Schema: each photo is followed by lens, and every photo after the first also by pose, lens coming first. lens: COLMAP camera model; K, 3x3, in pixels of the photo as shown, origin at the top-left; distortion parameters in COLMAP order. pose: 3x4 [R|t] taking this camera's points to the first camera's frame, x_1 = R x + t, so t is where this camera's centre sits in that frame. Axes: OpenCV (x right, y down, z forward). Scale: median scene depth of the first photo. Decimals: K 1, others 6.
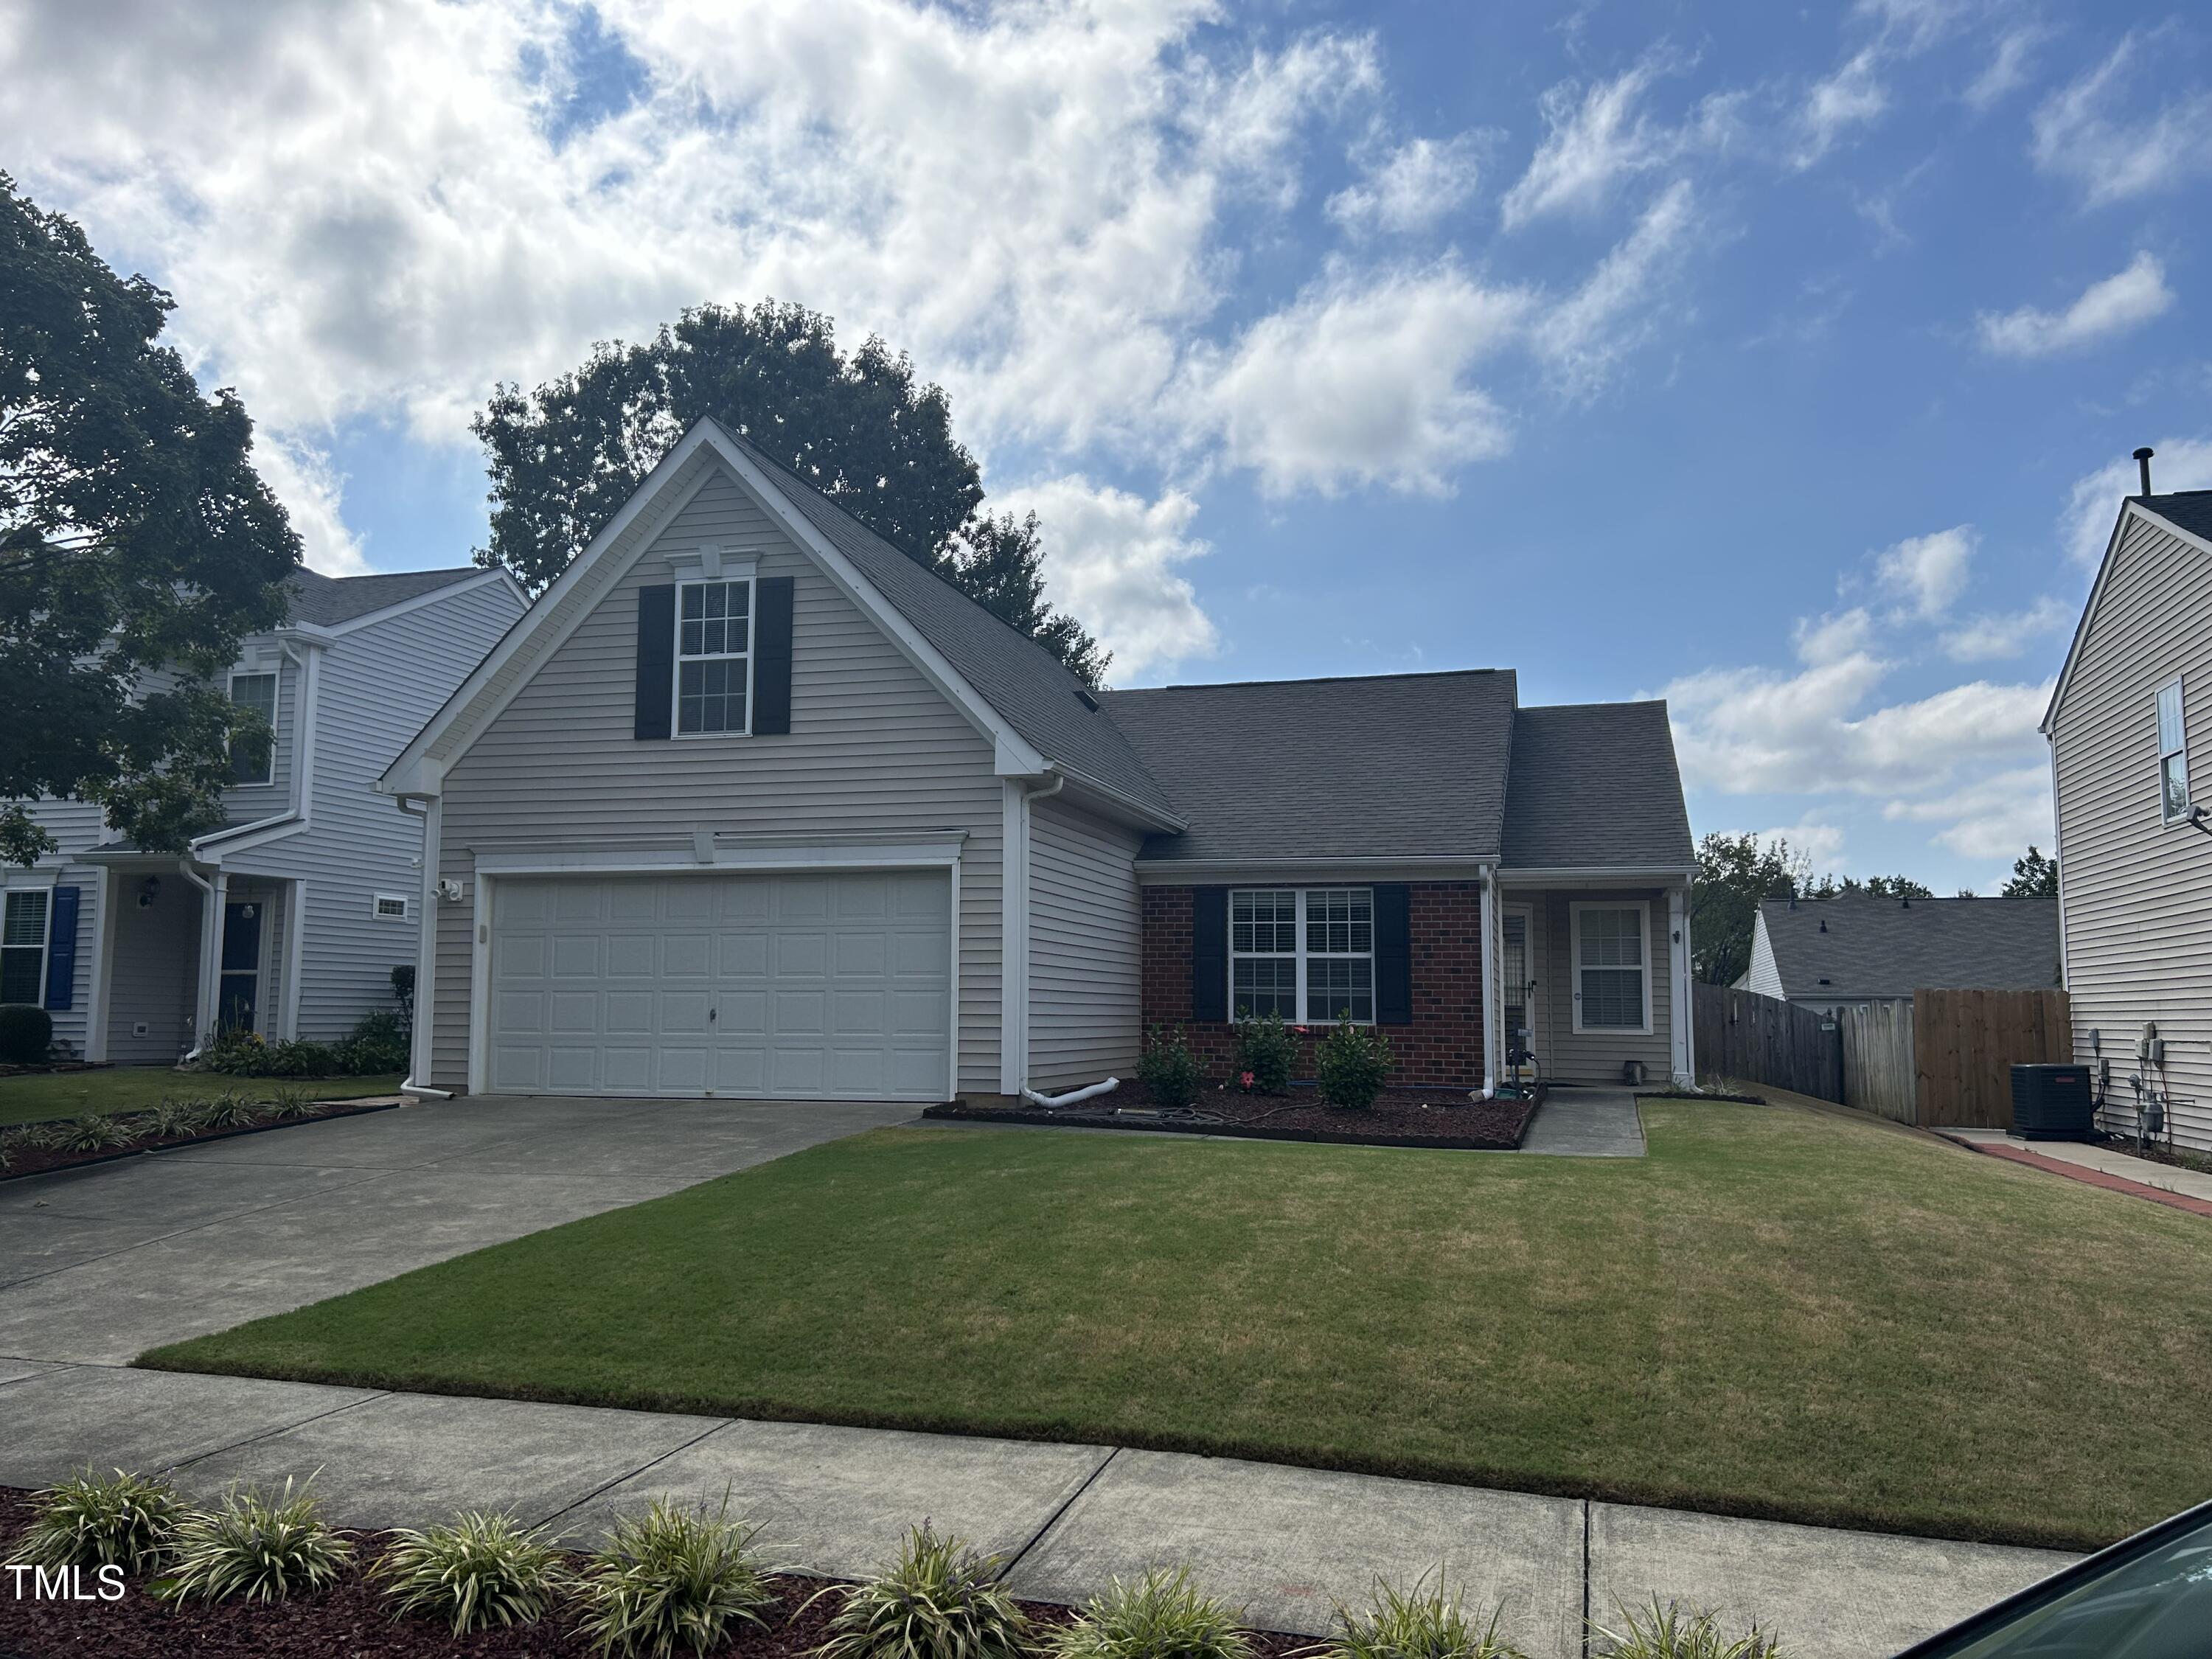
lens RADIAL K [[1621.5, 0, 1106.0], [0, 1621.5, 829.5], [0, 0, 1]] dist [0.082637, -0.107267]
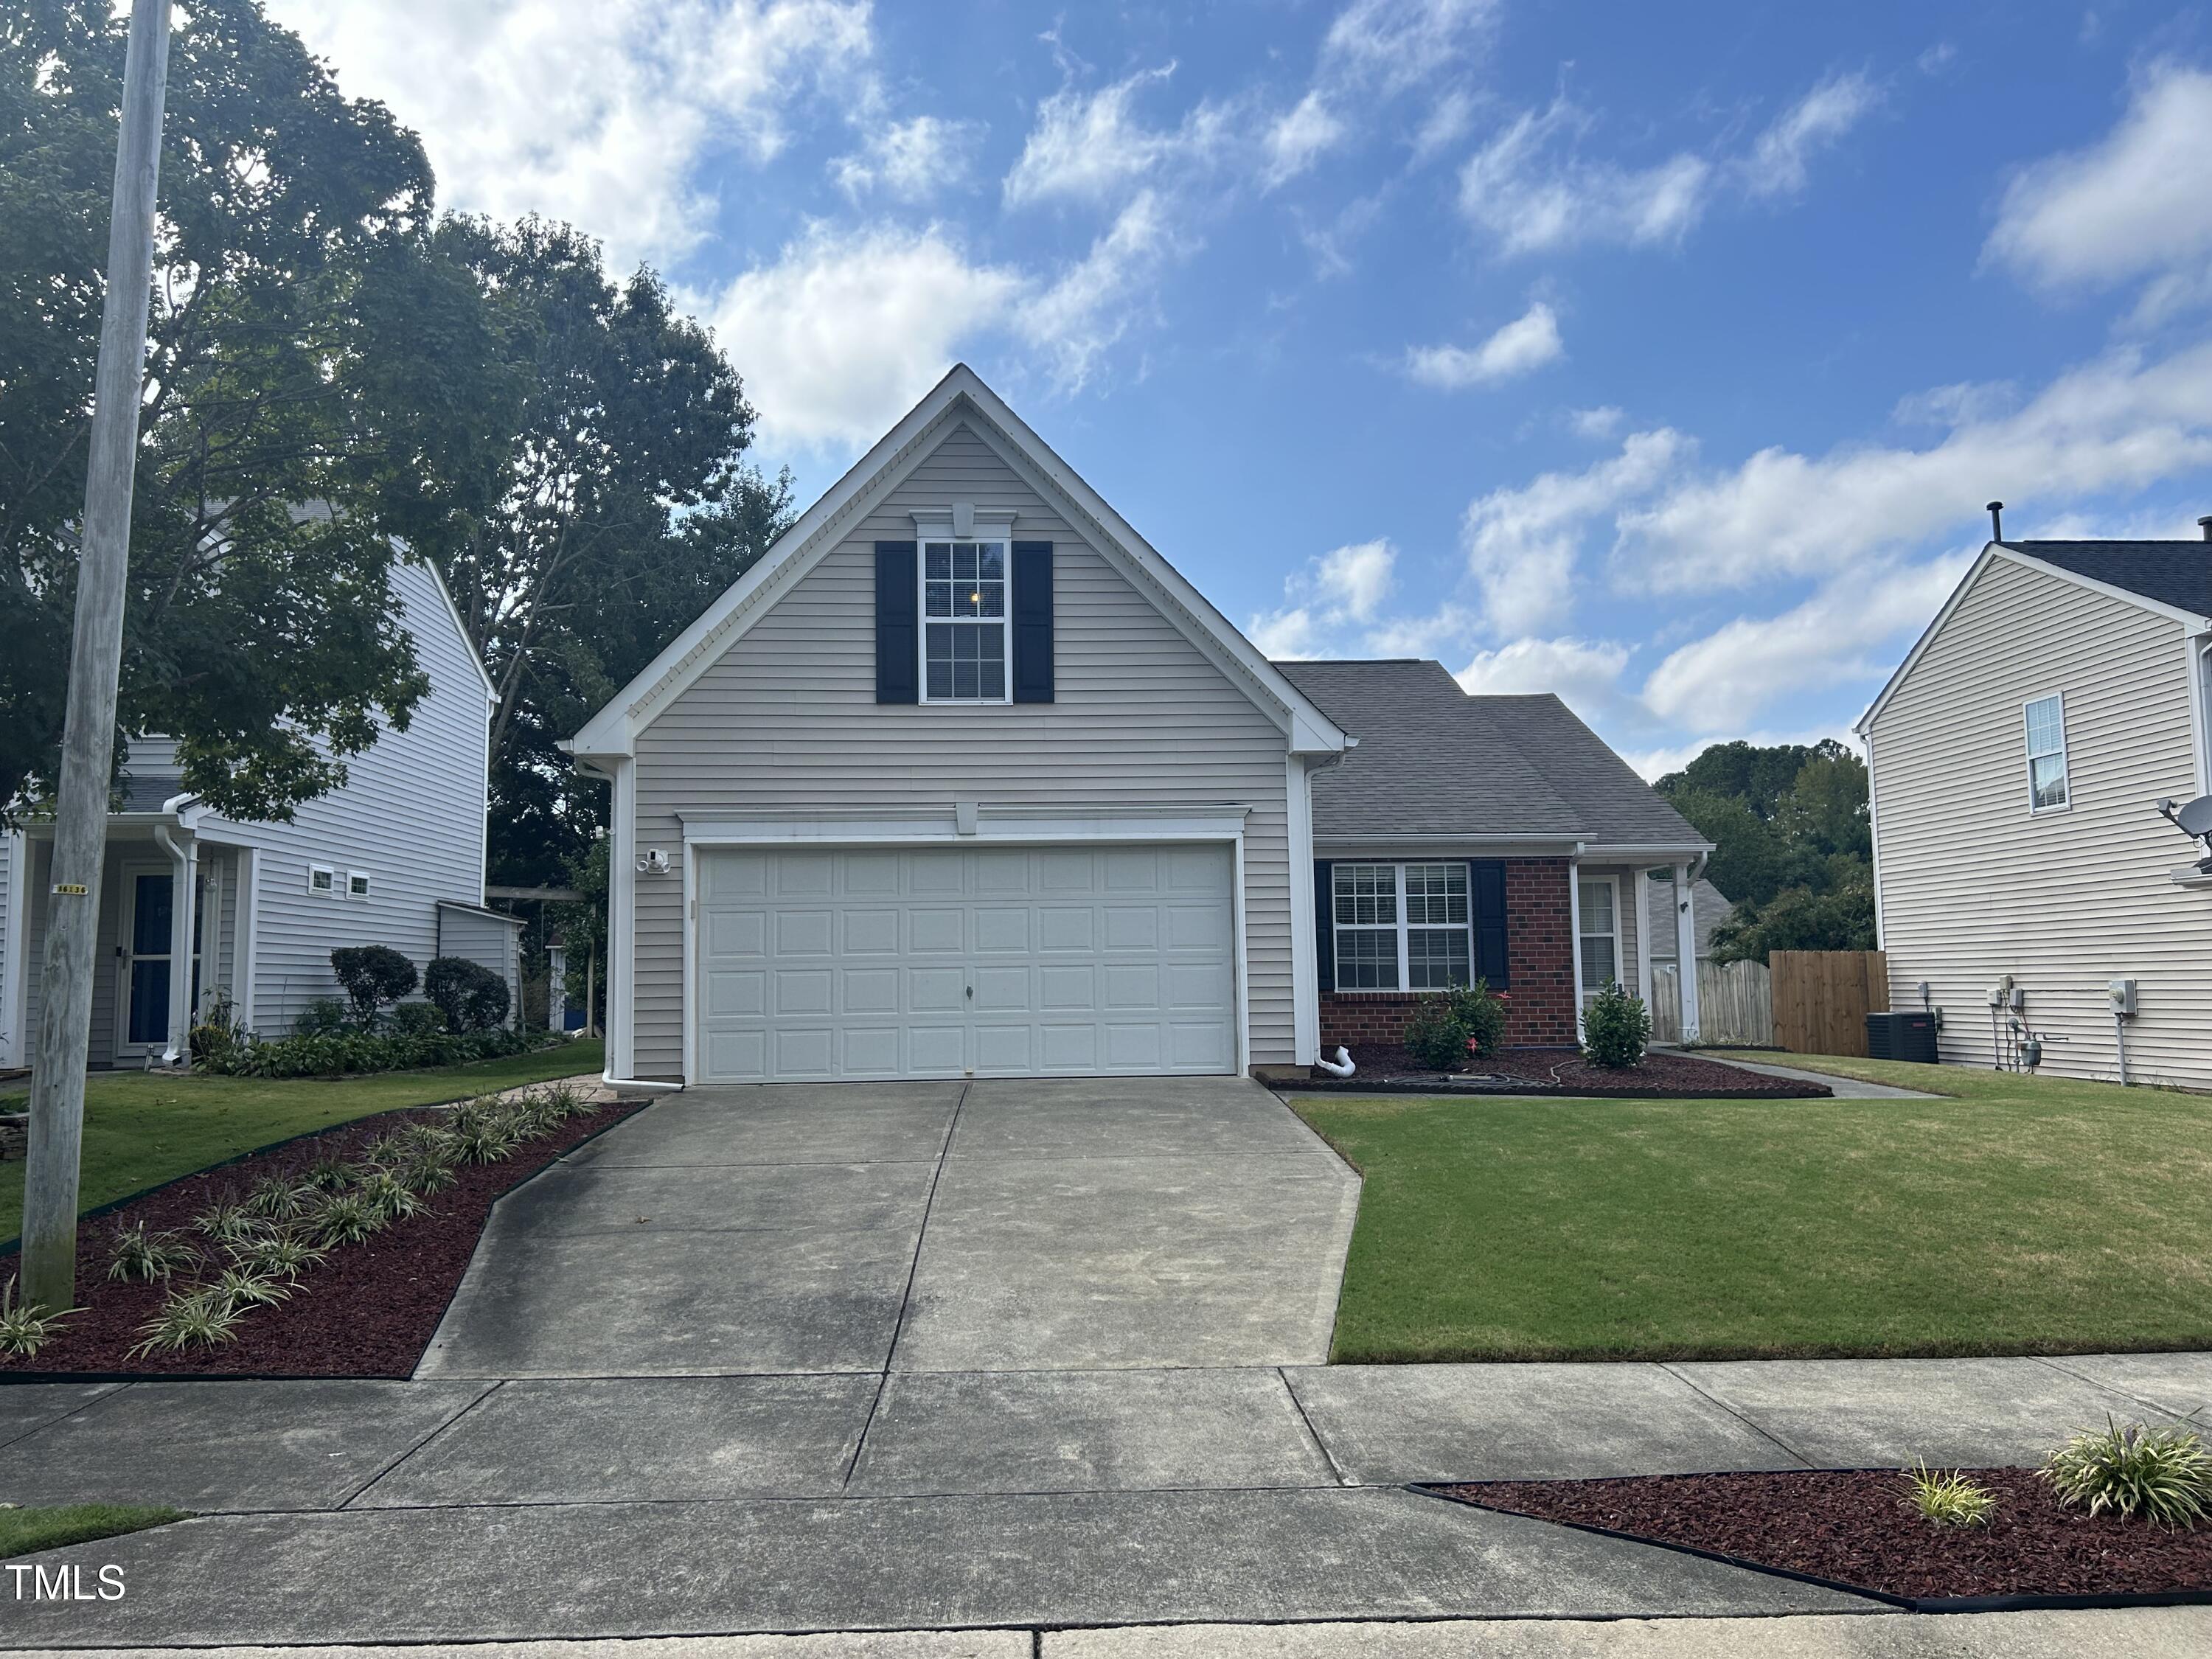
lens RADIAL K [[1650.9, 0, 1091.8], [0, 1650.9, 825.0], [0, 0, 1]] dist [0.041042, -0.049204]
pose [[0.951874, 0.010574, 0.306306, -0.408844], [-0.014737, 0.999828, 0.011281, 0.002444], [-0.306134, -0.015252, 0.951866, 0.042682]]
